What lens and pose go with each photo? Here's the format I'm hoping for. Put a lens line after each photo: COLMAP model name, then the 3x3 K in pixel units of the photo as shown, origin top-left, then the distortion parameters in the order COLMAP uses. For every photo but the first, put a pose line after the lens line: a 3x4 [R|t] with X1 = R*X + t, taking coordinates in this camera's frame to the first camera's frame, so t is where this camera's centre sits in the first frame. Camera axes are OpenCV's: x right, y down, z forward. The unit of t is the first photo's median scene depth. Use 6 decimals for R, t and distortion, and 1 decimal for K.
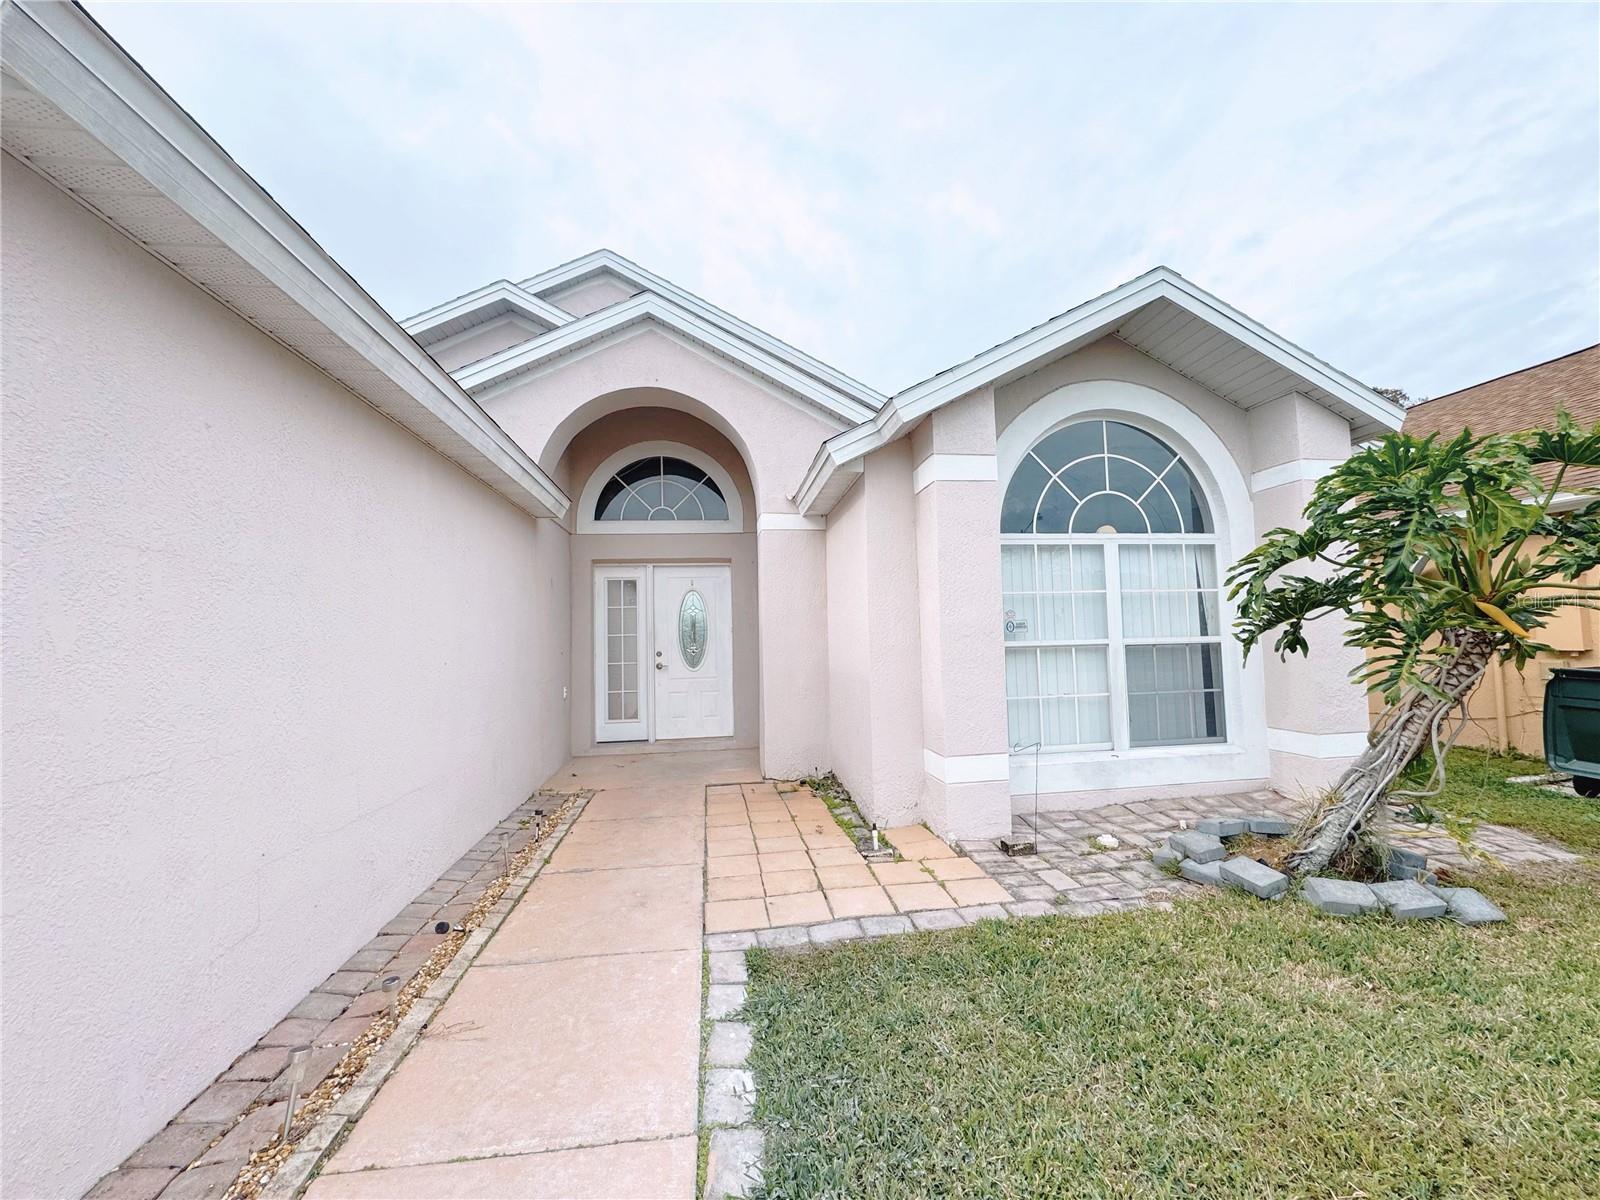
lens RADIAL K [[633.9, 0, 808.5], [0, 633.9, 597.2], [0, 0, 1]] dist [-0.003992, 0.000065]
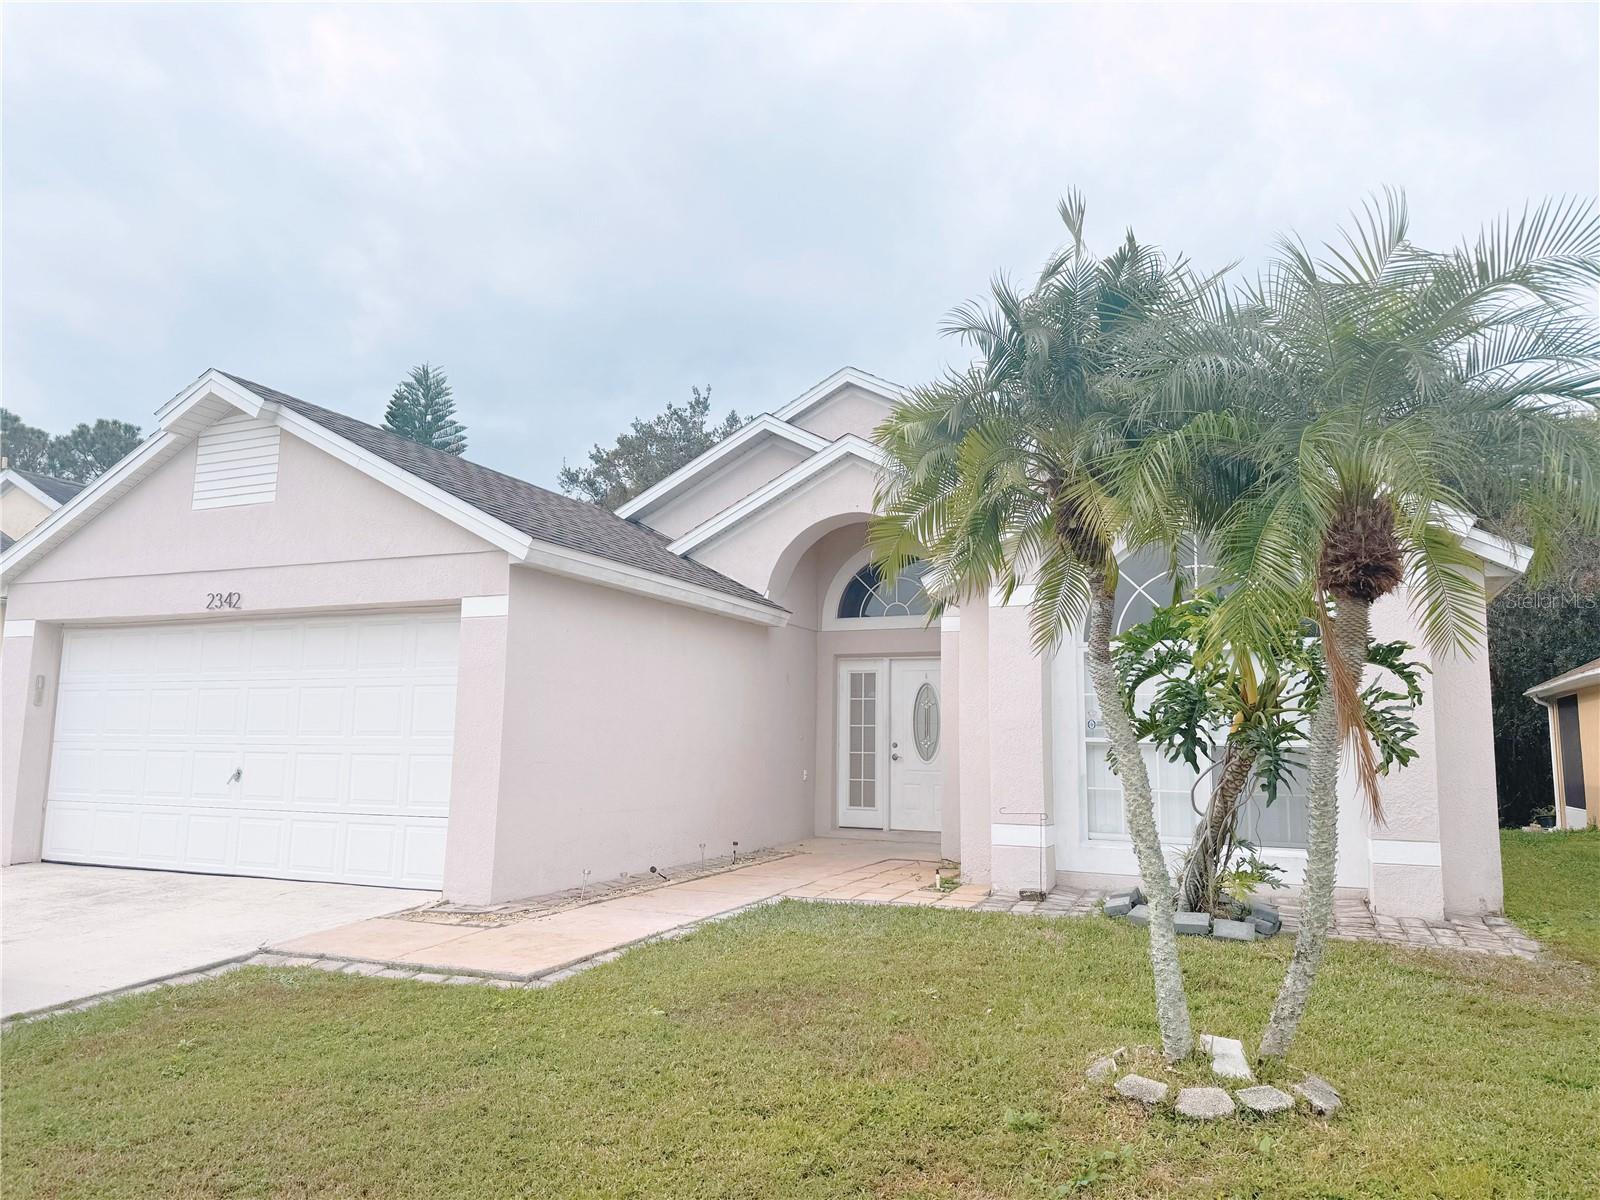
lens RADIAL K [[1114.0, 0, 795.7], [0, 1114.0, 596.7], [0, 0, 1]] dist [0.064268, -0.083927]
pose [[0.844707, -0.033682, -0.534168, 0.639479], [-0.002467, 0.997762, -0.066816, -0.031563], [0.535223, 0.057758, 0.842734, -0.664350]]
